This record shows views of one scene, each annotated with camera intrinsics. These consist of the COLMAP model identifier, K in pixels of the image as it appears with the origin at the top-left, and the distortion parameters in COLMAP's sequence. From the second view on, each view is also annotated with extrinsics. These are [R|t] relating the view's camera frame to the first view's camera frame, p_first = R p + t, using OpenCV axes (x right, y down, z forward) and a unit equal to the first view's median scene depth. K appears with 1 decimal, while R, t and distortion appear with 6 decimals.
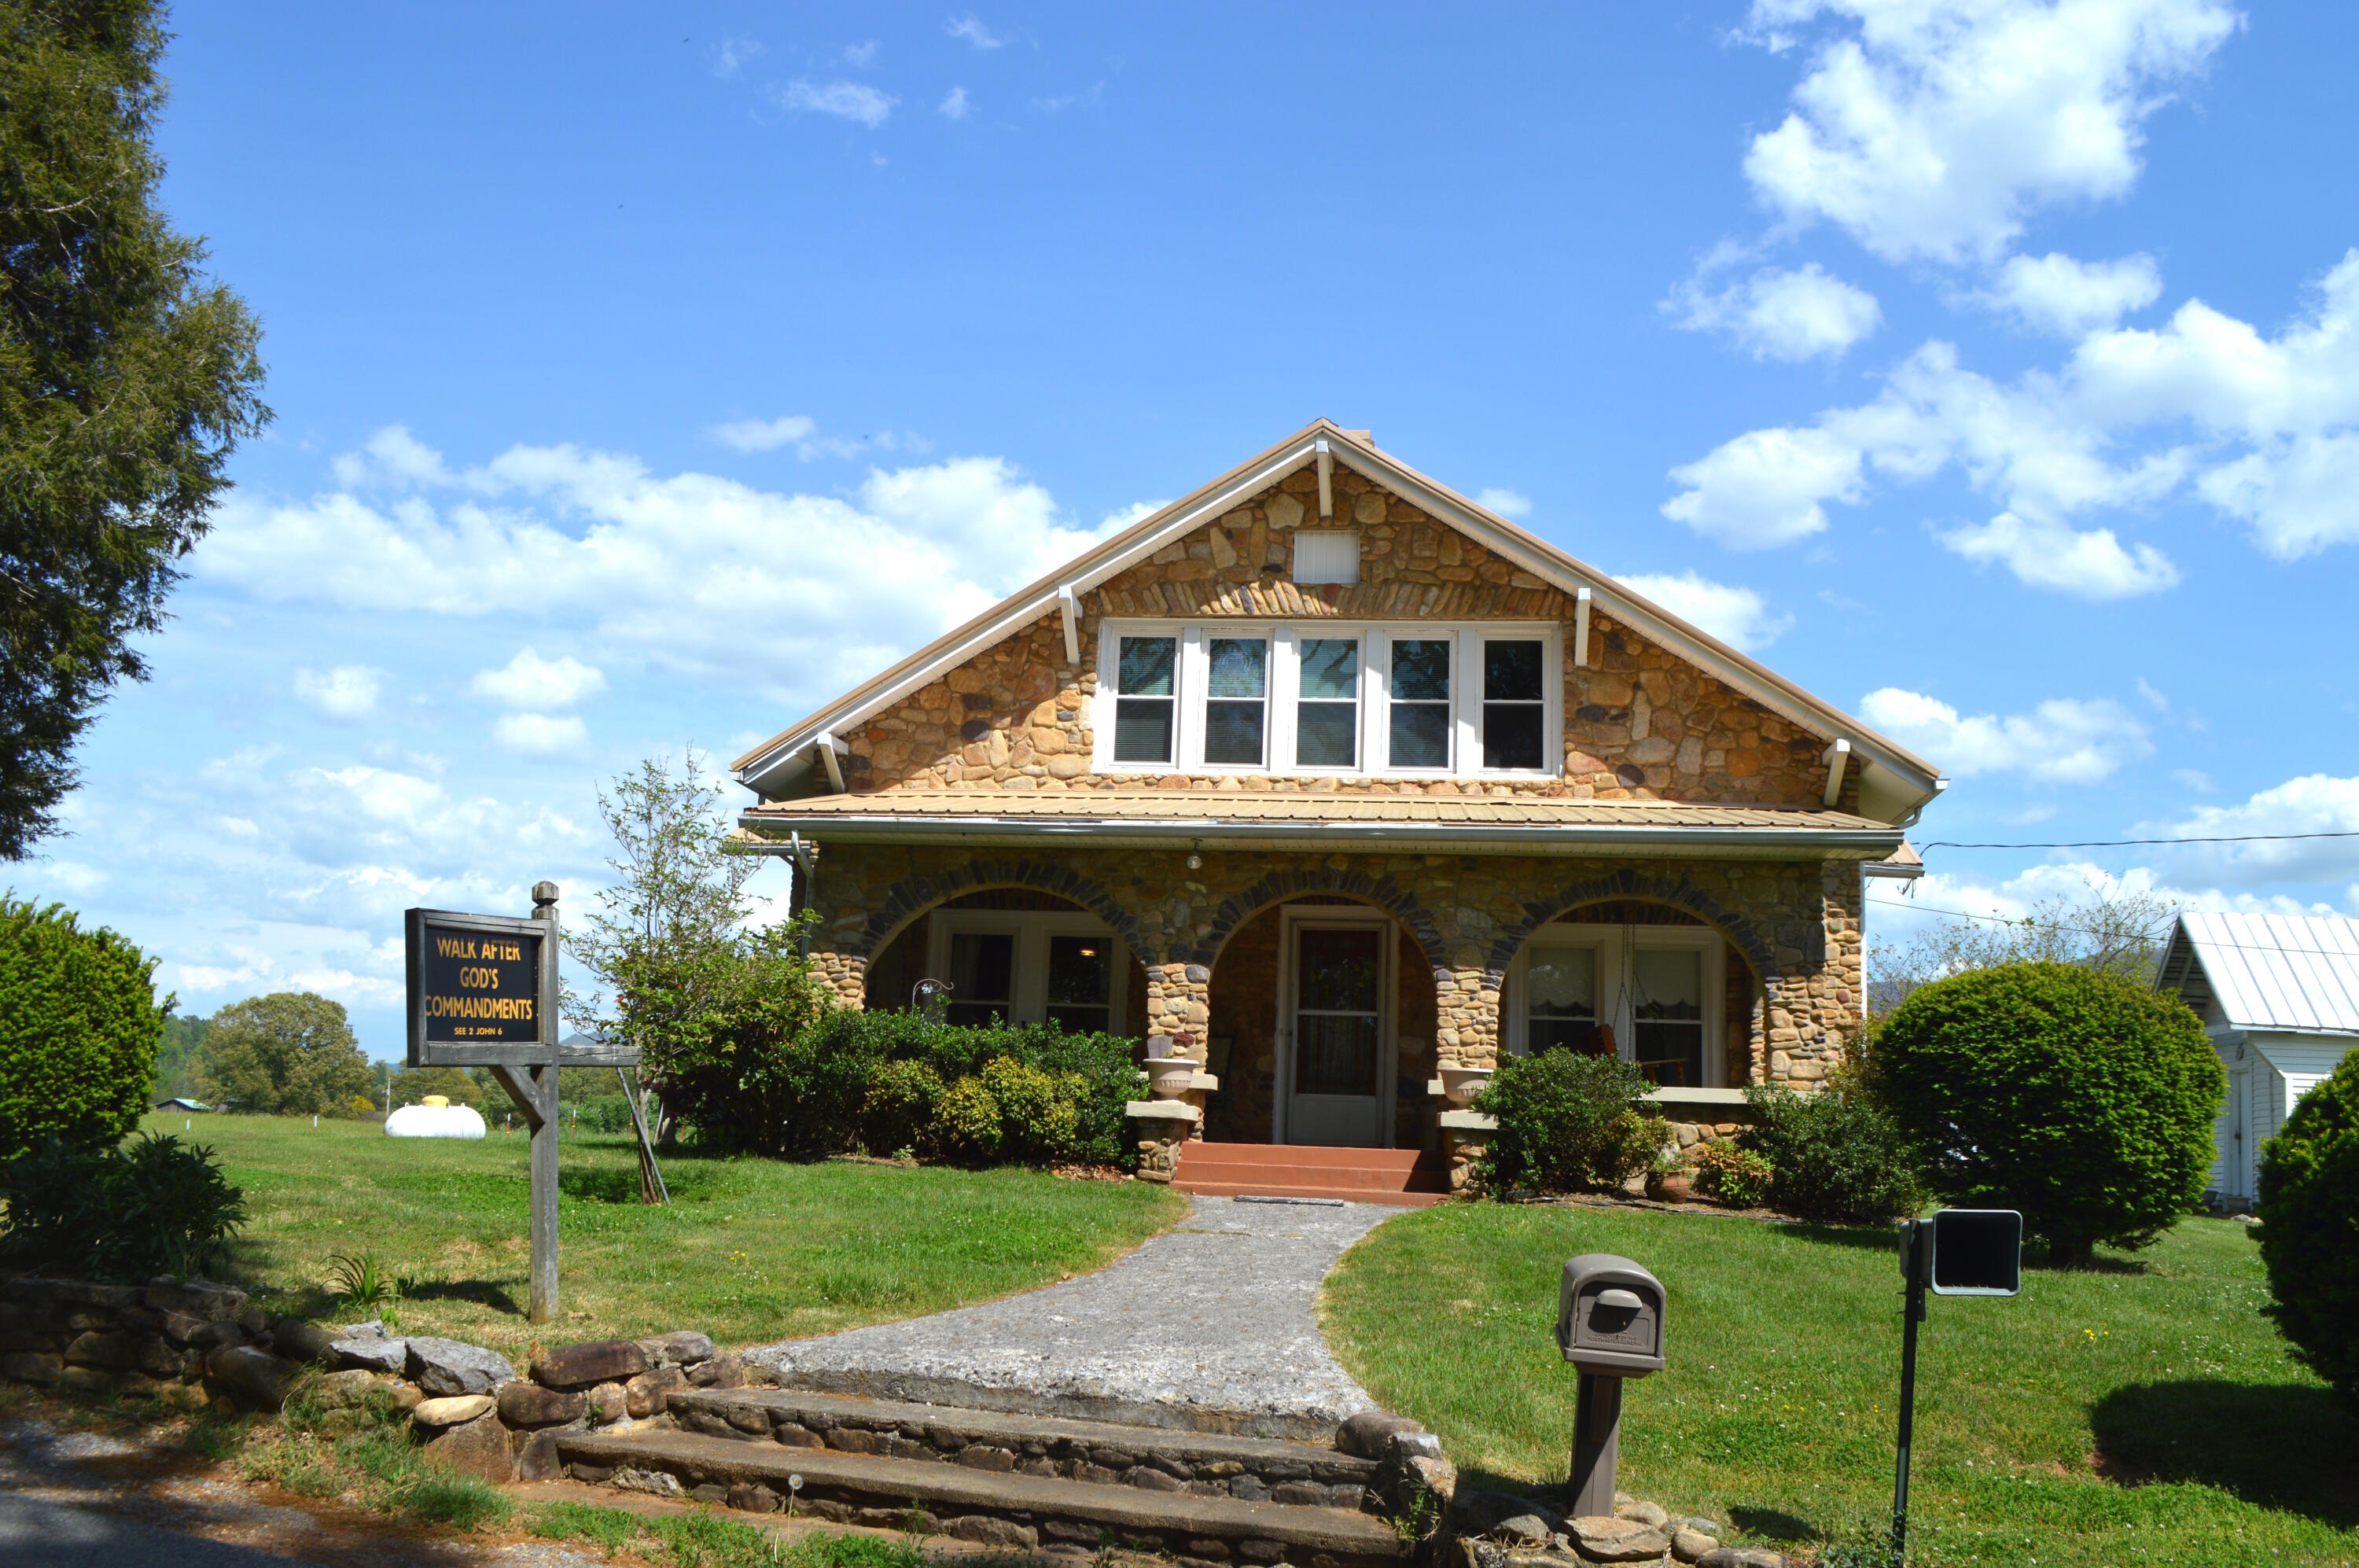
lens RADIAL K [[1892.0, 0, 1174.3], [0, 1892.0, 792.0], [0, 0, 1]] dist [-0.077187, 0.008858]
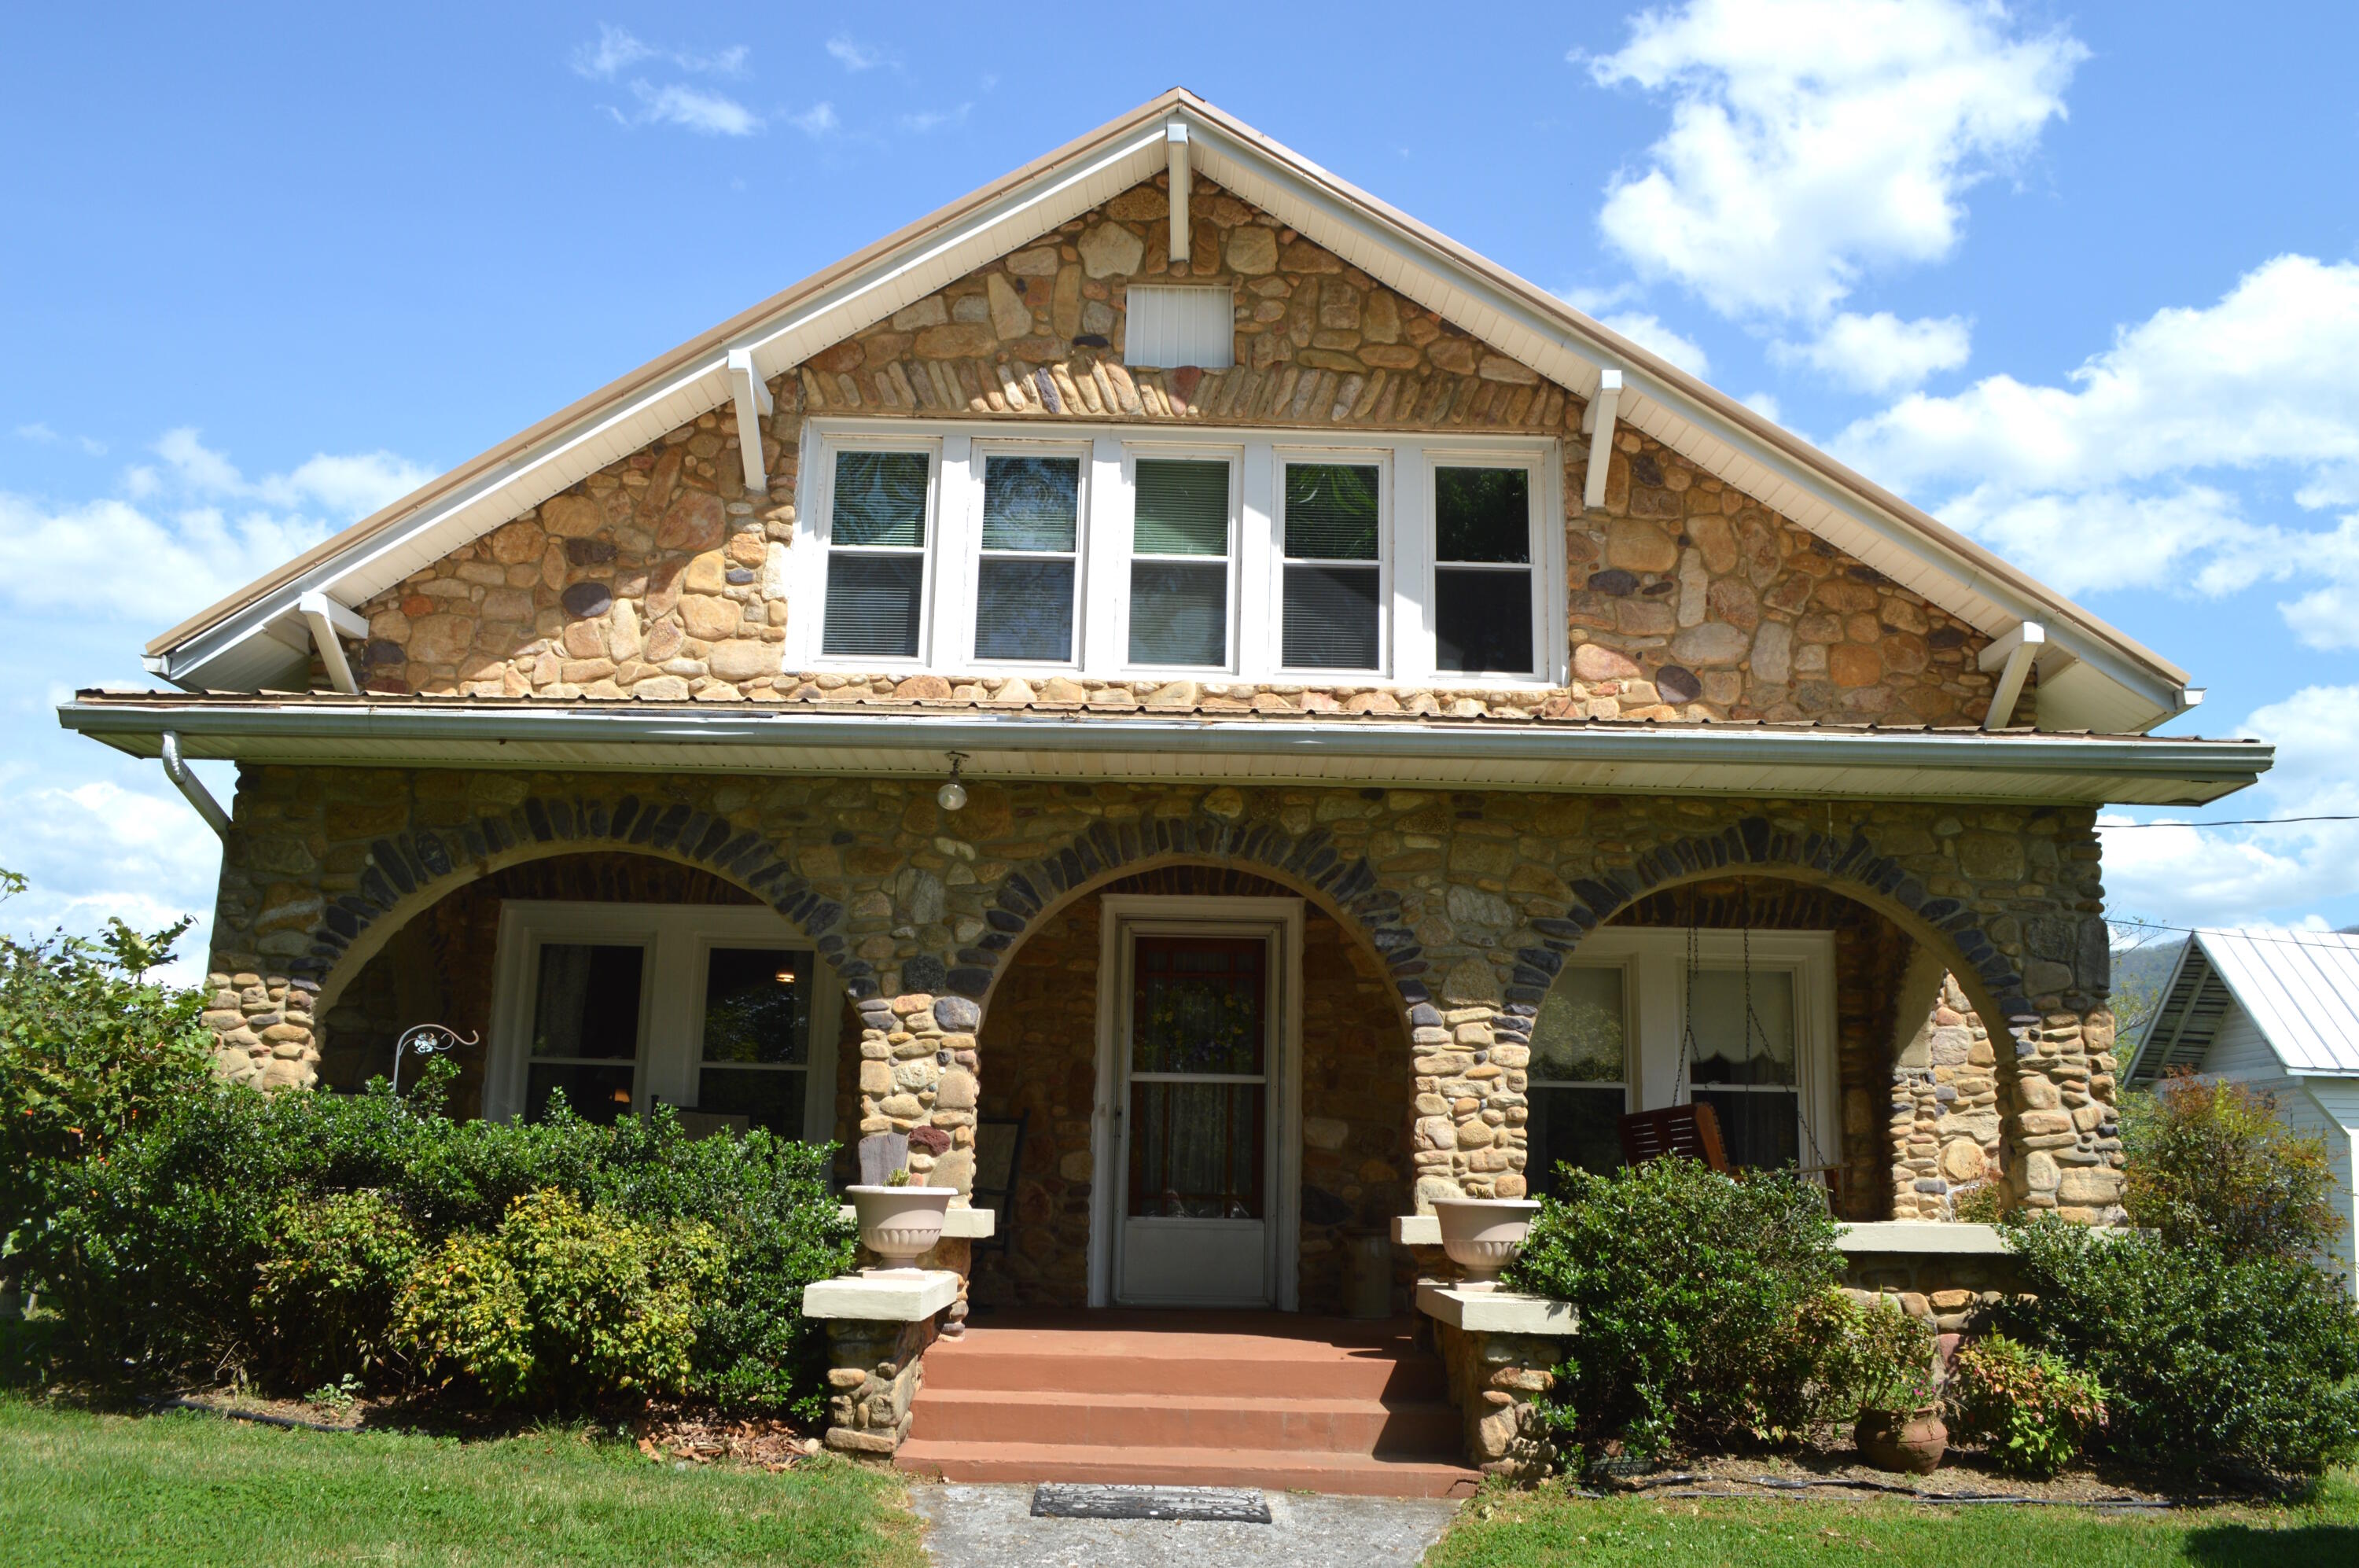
lens RADIAL K [[1892.0, 0, 1180.4], [0, 1892.0, 807.6], [0, 0, 1]] dist [-0.077187, 0.008858]
pose [[0.992216, 0.009217, 0.124184, 0.007225], [-0.008211, 0.999929, -0.008610, 0.038106], [-0.124255, 0.007523, 0.992222, 0.419020]]
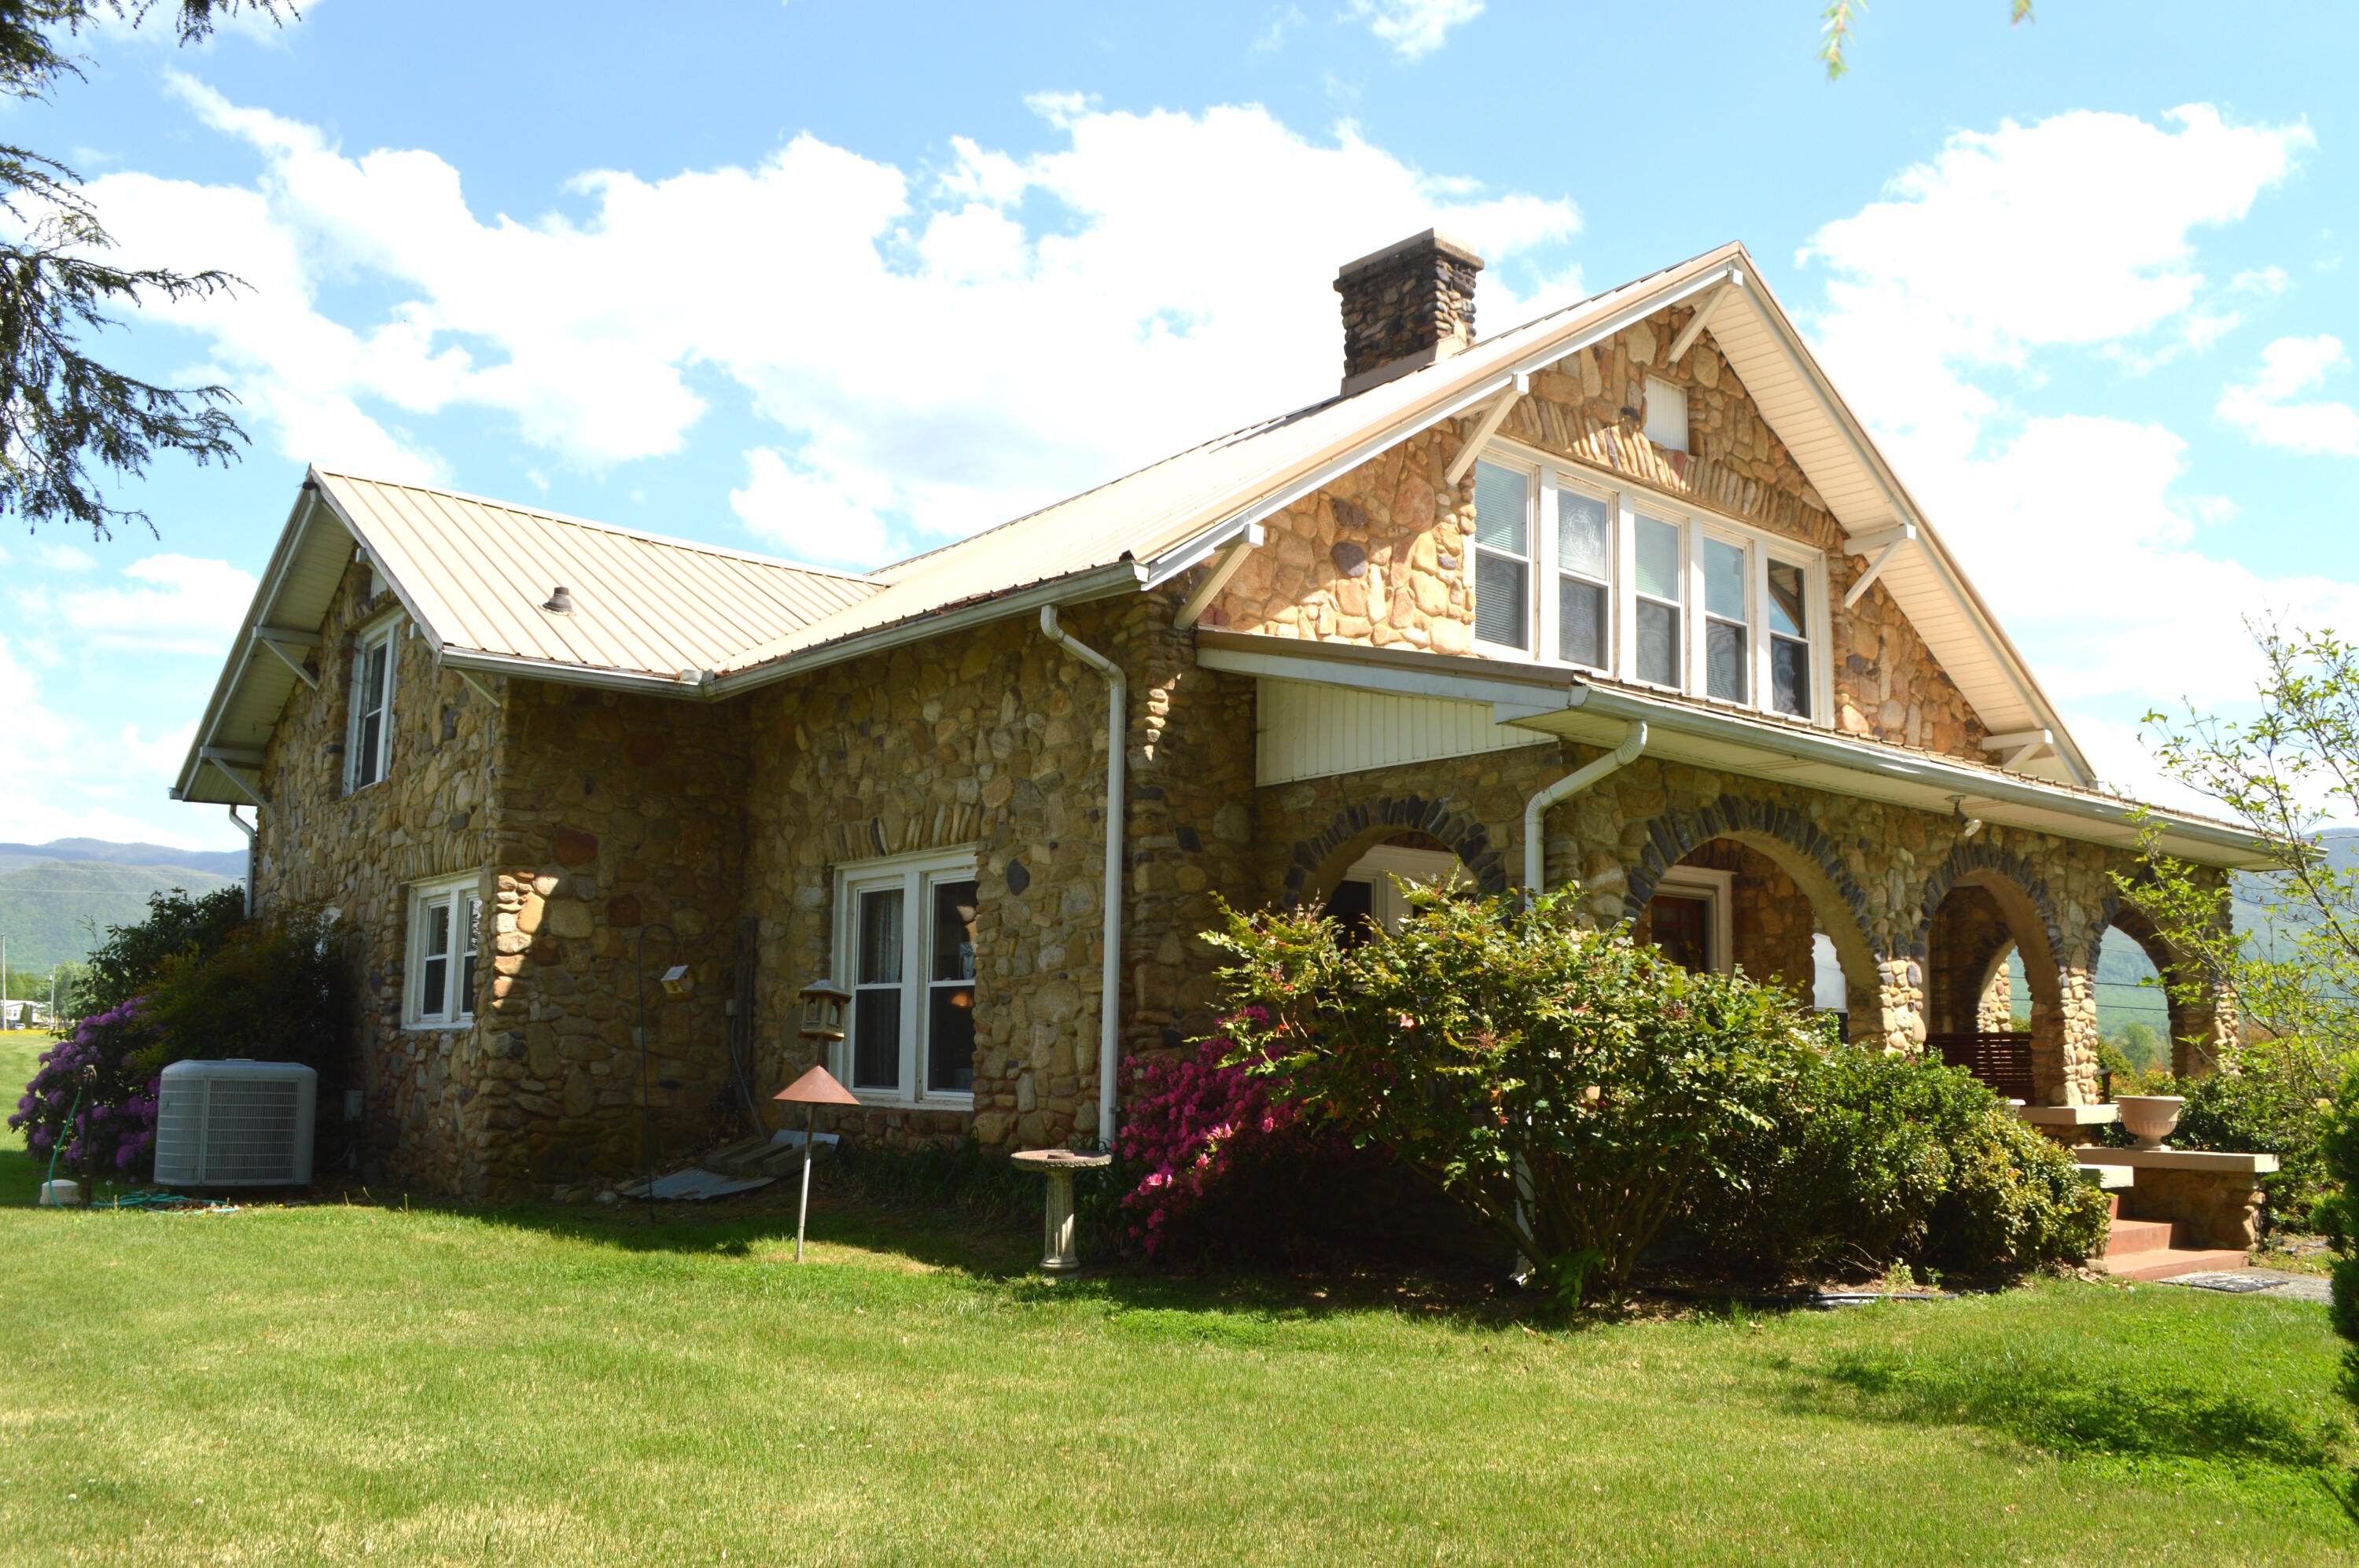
lens RADIAL K [[1892.0, 0, 1190.6], [0, 1892.0, 791.3], [0, 0, 1]] dist [-0.077187, 0.008858]
pose [[0.679690, 0.076919, 0.729455, -0.633607], [-0.128897, 0.991536, 0.015548, 0.044396], [-0.722085, -0.104592, 0.683852, 0.630040]]
